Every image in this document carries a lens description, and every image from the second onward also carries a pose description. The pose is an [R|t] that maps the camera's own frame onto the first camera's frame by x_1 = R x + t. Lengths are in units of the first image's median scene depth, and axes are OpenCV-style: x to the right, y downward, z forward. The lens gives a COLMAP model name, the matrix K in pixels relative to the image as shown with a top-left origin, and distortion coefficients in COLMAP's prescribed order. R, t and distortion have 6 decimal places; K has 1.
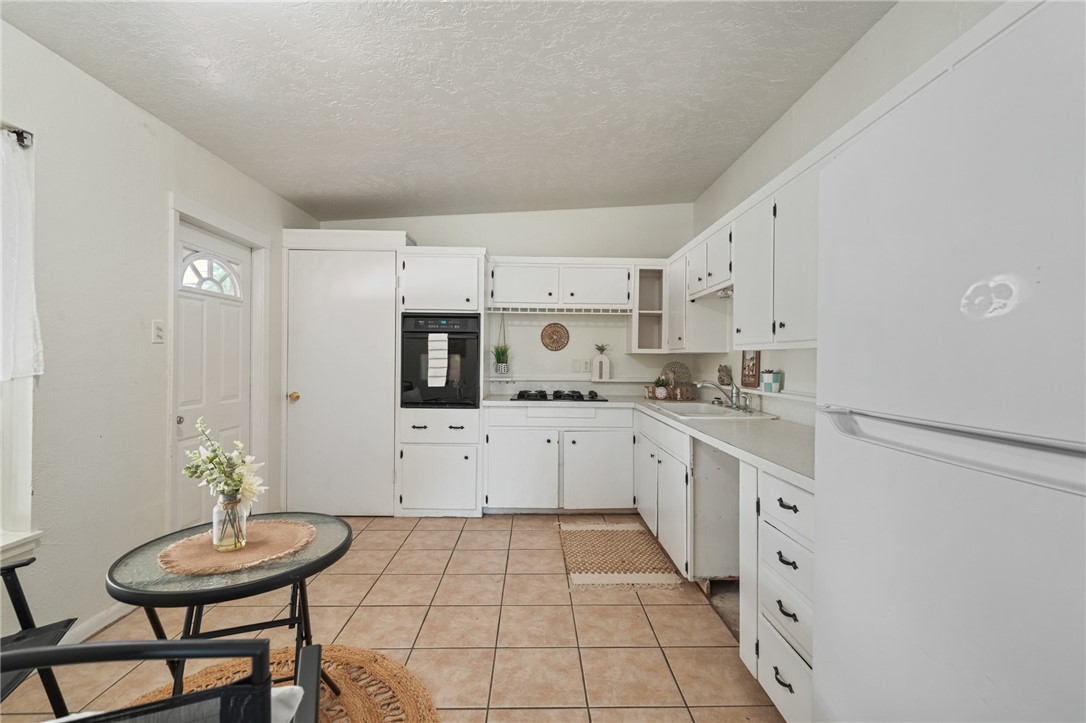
lens RADIAL K [[484.1, 0, 545.8], [0, 484.1, 356.9], [0, 0, 1]] dist [-0.002275, 0.001055]
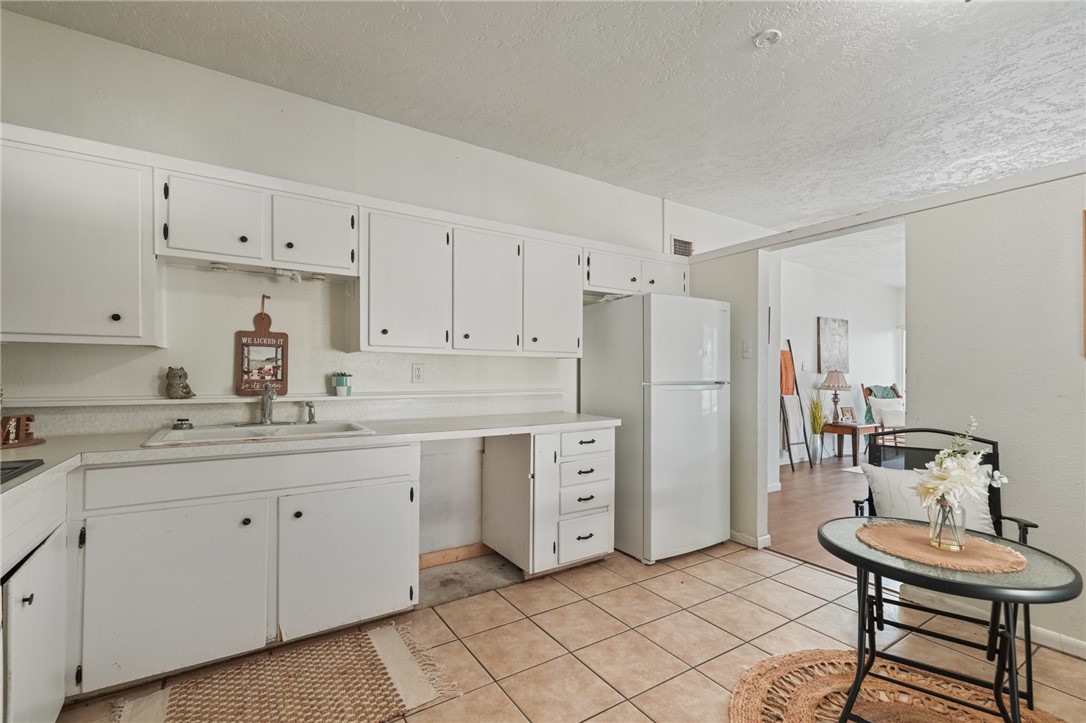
lens RADIAL K [[484.1, 0, 544.0], [0, 484.1, 366.8], [0, 0, 1]] dist [-0.002275, 0.001055]
pose [[-0.519373, -0.007288, 0.854517, -0.408053], [-0.016549, 0.999862, -0.001530, 0.006545], [-0.854387, -0.014936, -0.519422, 0.851979]]
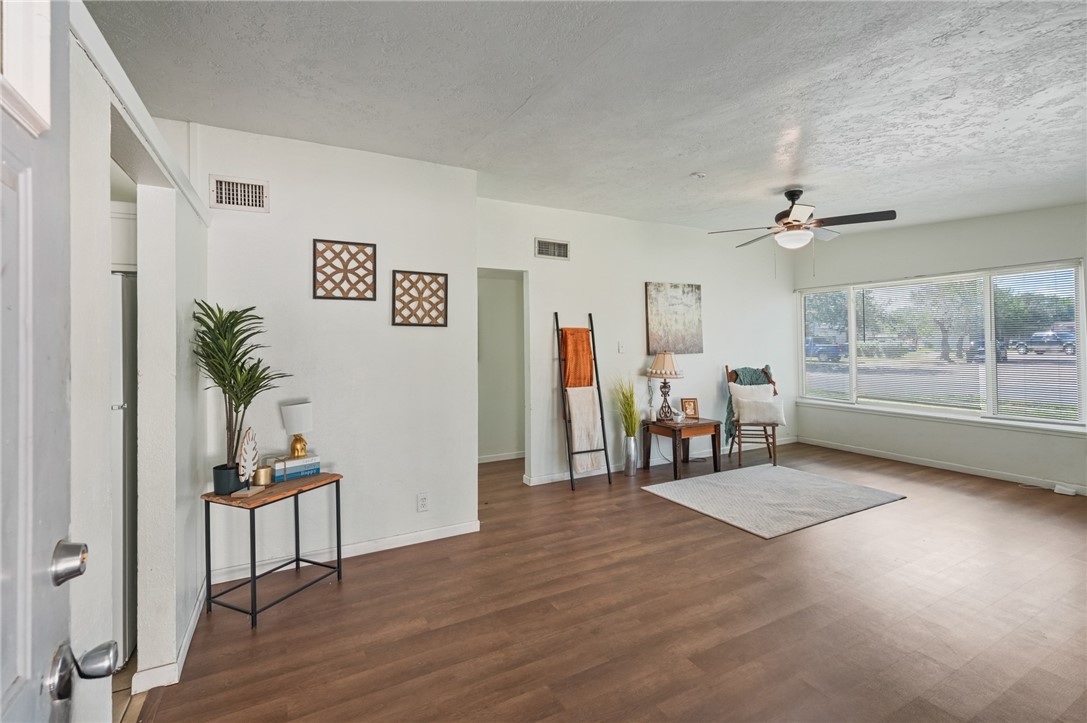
lens RADIAL K [[484.6, 0, 551.8], [0, 484.6, 342.2], [0, 0, 1]] dist [-0.002275, 0.001055]
pose [[-0.458769, -0.004069, 0.888546, -0.511788], [0.007165, 0.999940, 0.008279, -0.040567], [-0.888527, 0.010165, -0.458713, -0.070488]]
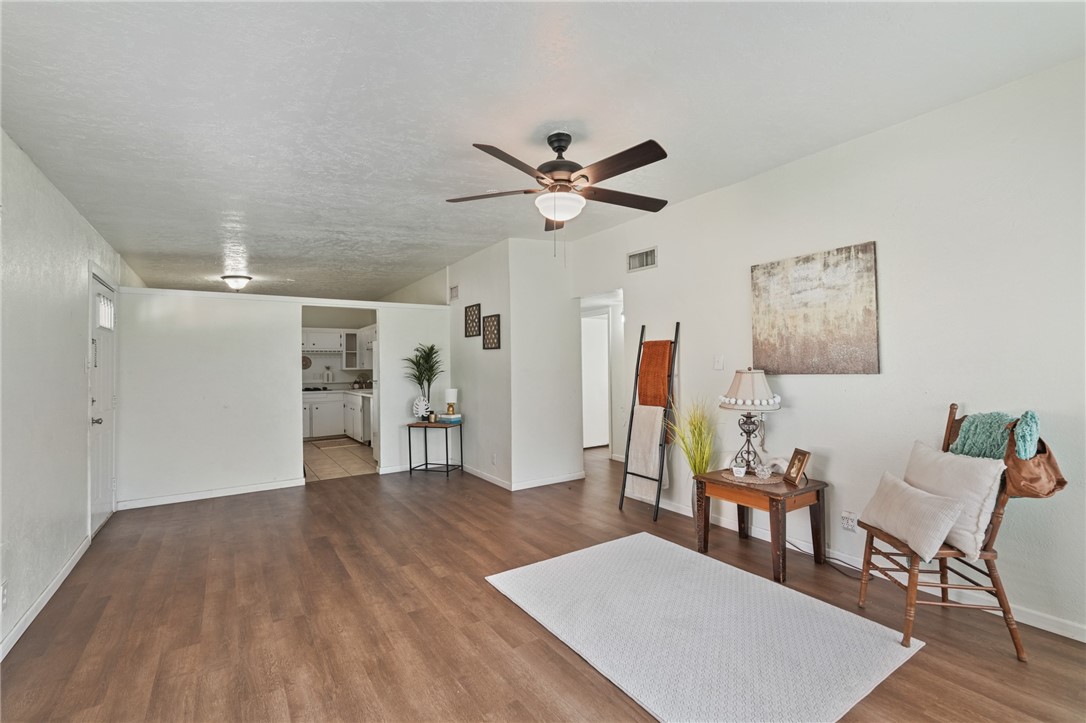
lens RADIAL K [[484.1, 0, 551.1], [0, 484.1, 353.9], [0, 0, 1]] dist [-0.002275, 0.001055]
pose [[0.839991, -0.010743, 0.542494, -0.246638], [0.023515, 0.999585, -0.016615, -0.022047], [-0.542090, 0.026714, 0.839895, -1.525287]]
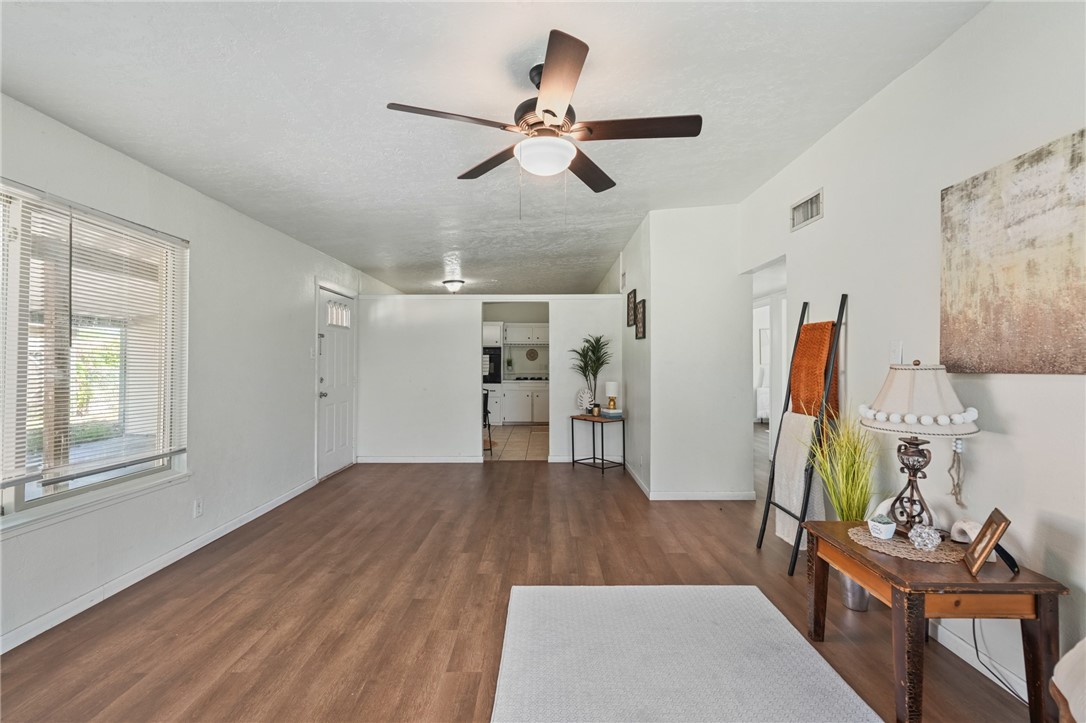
lens RADIAL K [[484.1, 0, 544.5], [0, 484.1, 358.0], [0, 0, 1]] dist [-0.002275, 0.001055]
pose [[0.999680, -0.011877, -0.022328, 0.146702], [0.011706, 0.999901, -0.007760, -0.006671], [0.022418, 0.007496, 0.999721, -1.516177]]
